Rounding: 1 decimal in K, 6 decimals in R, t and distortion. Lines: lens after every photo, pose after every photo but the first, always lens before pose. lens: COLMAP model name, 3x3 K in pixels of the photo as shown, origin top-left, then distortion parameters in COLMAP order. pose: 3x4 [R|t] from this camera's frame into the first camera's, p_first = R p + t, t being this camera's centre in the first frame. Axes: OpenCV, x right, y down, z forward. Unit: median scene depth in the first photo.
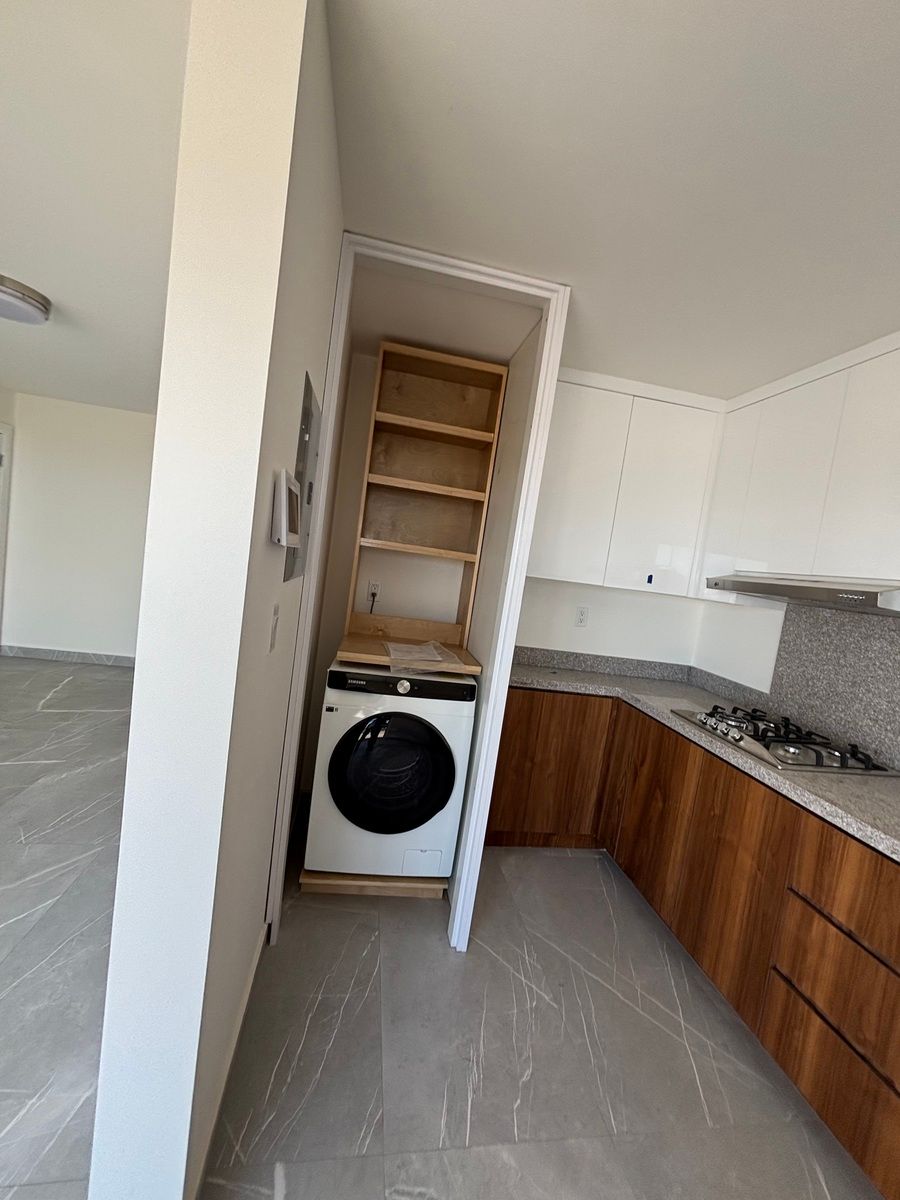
lens RADIAL K [[484.1, 0, 450.0], [0, 484.1, 600.0], [0, 0, 1]] dist [0.000627, 0.000063]
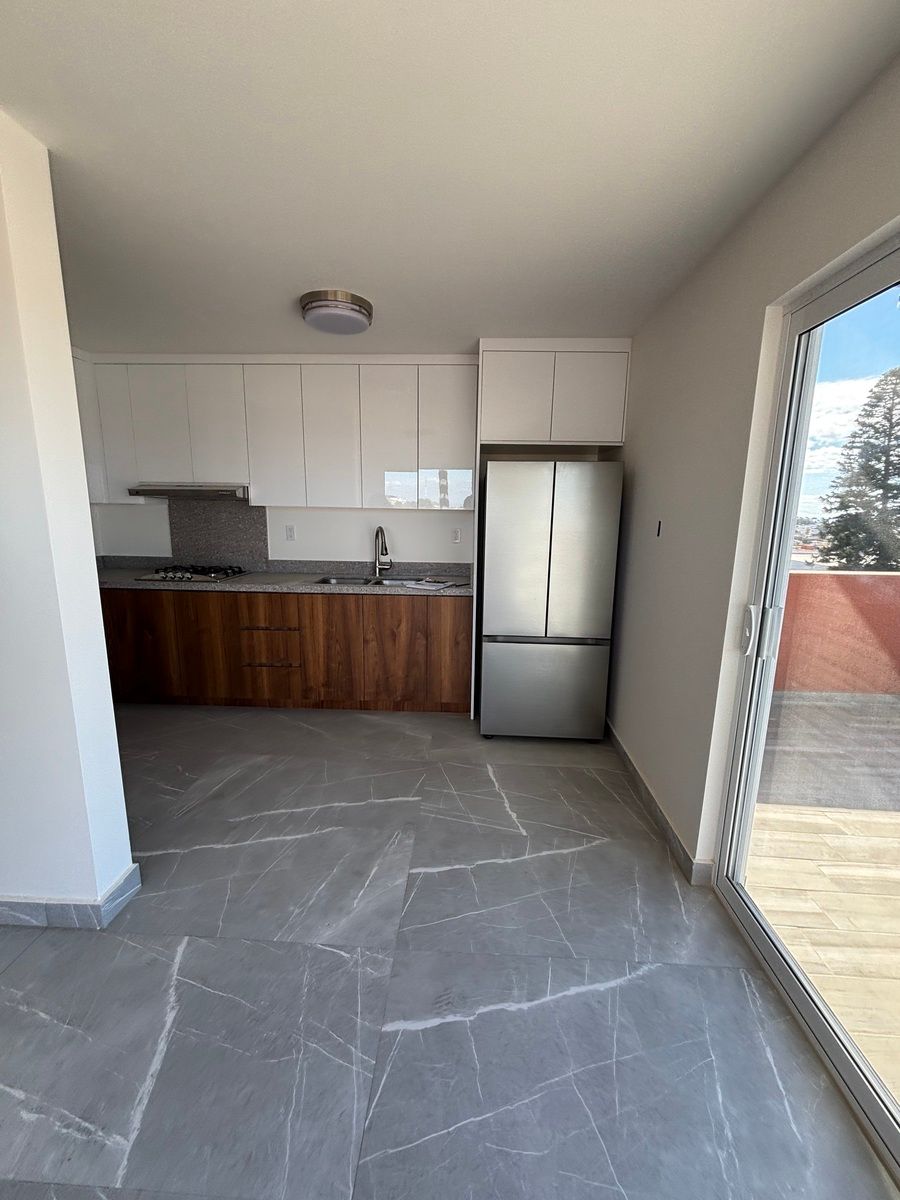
lens RADIAL K [[484.1, 0, 450.0], [0, 484.1, 600.0], [0, 0, 1]] dist [0.000627, 0.000063]
pose [[0.210393, -0.306360, 0.928374, -0.918048], [0.095275, 0.951535, 0.292411, -0.073800], [-0.972963, 0.026930, 0.229385, -0.371715]]
